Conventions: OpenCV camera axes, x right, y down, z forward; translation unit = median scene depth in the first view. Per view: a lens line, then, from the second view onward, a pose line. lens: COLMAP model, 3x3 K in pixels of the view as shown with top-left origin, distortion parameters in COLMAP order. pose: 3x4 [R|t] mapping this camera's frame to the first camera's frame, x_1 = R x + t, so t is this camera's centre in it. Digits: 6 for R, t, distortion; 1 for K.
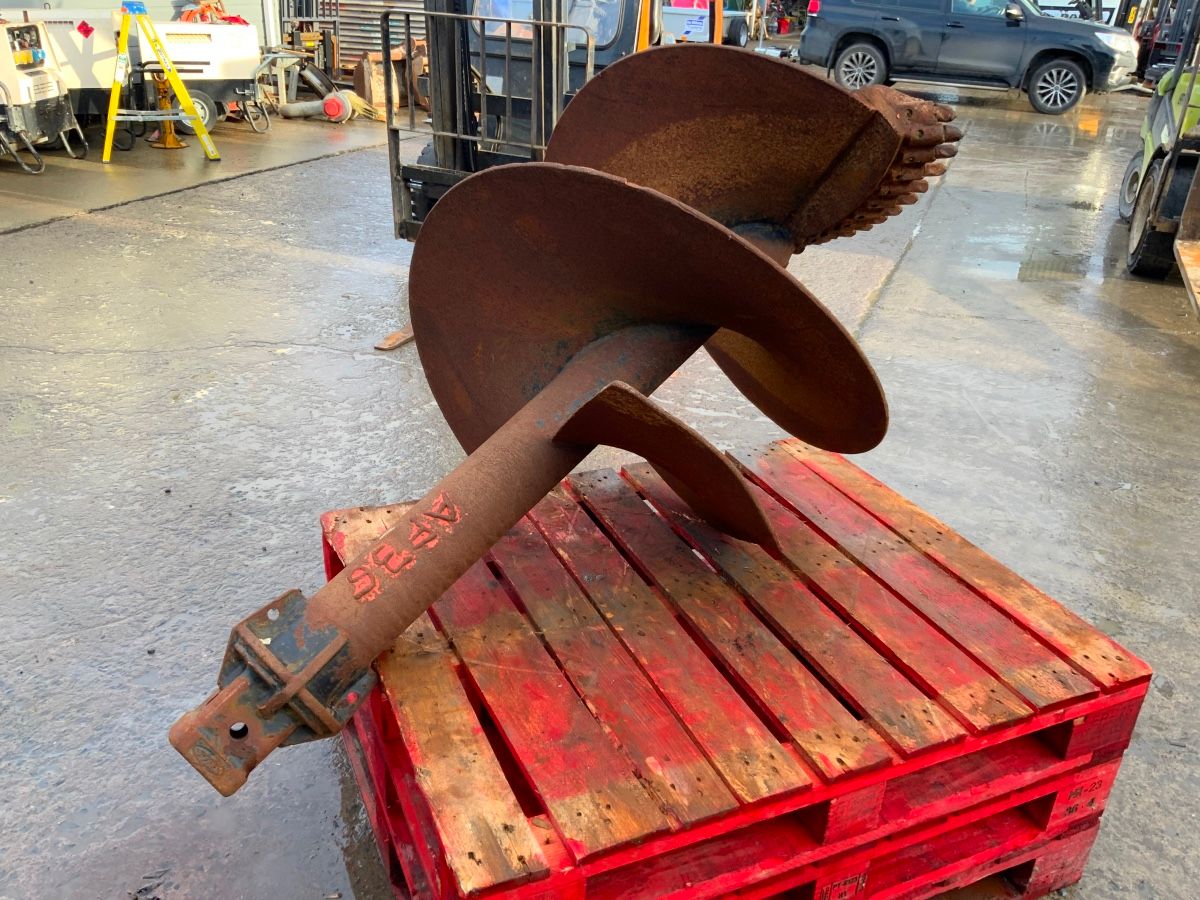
lens RADIAL K [[1002.1, 0, 597.9], [0, 1002.1, 453.0], [0, 0, 1]] dist [0.028429, -0.074100]
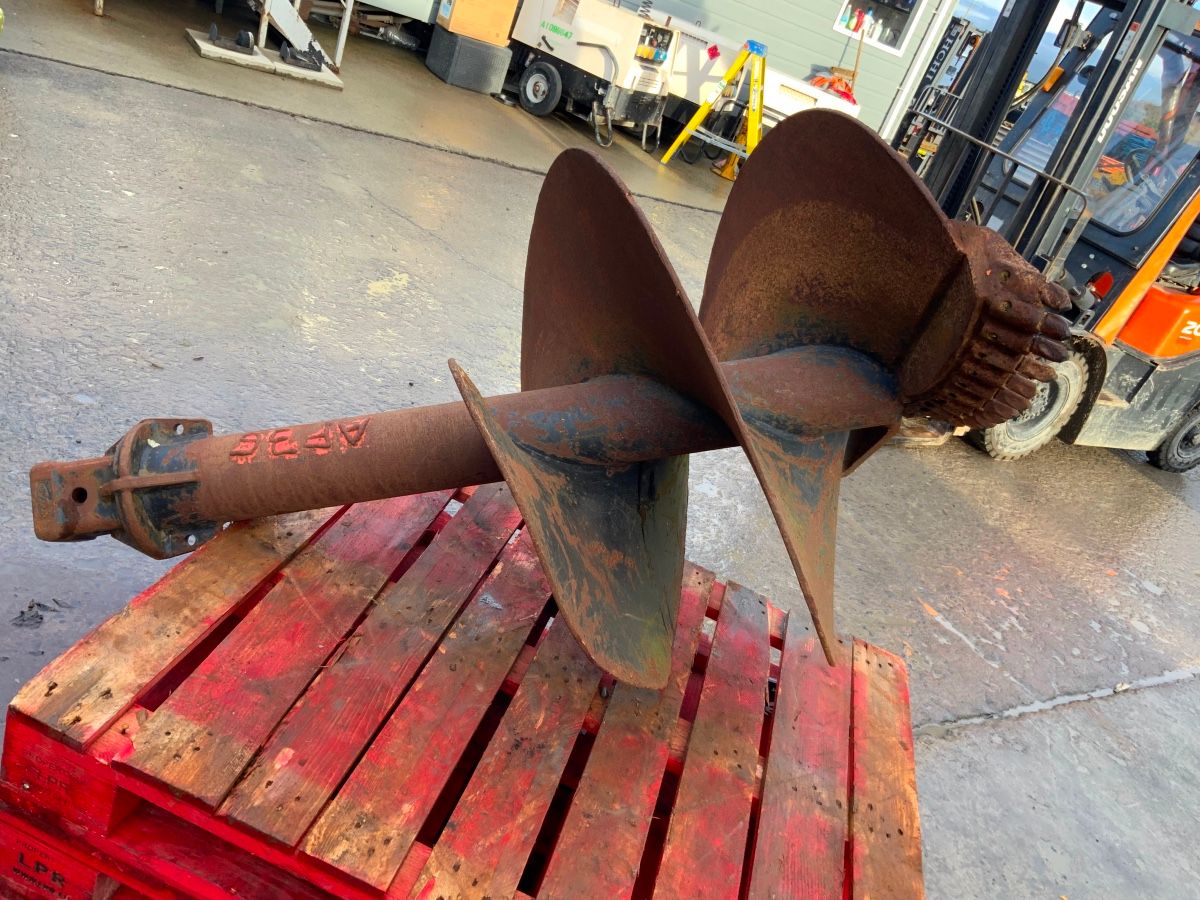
lens RADIAL K [[1002.1, 0, 603.7], [0, 1002.1, 451.0], [0, 0, 1]] dist [0.028429, -0.074100]
pose [[0.750026, 0.487652, -0.446829, 0.411814], [-0.531897, 0.846250, 0.030748, -0.074762], [0.393124, 0.214606, 0.894091, 0.196709]]
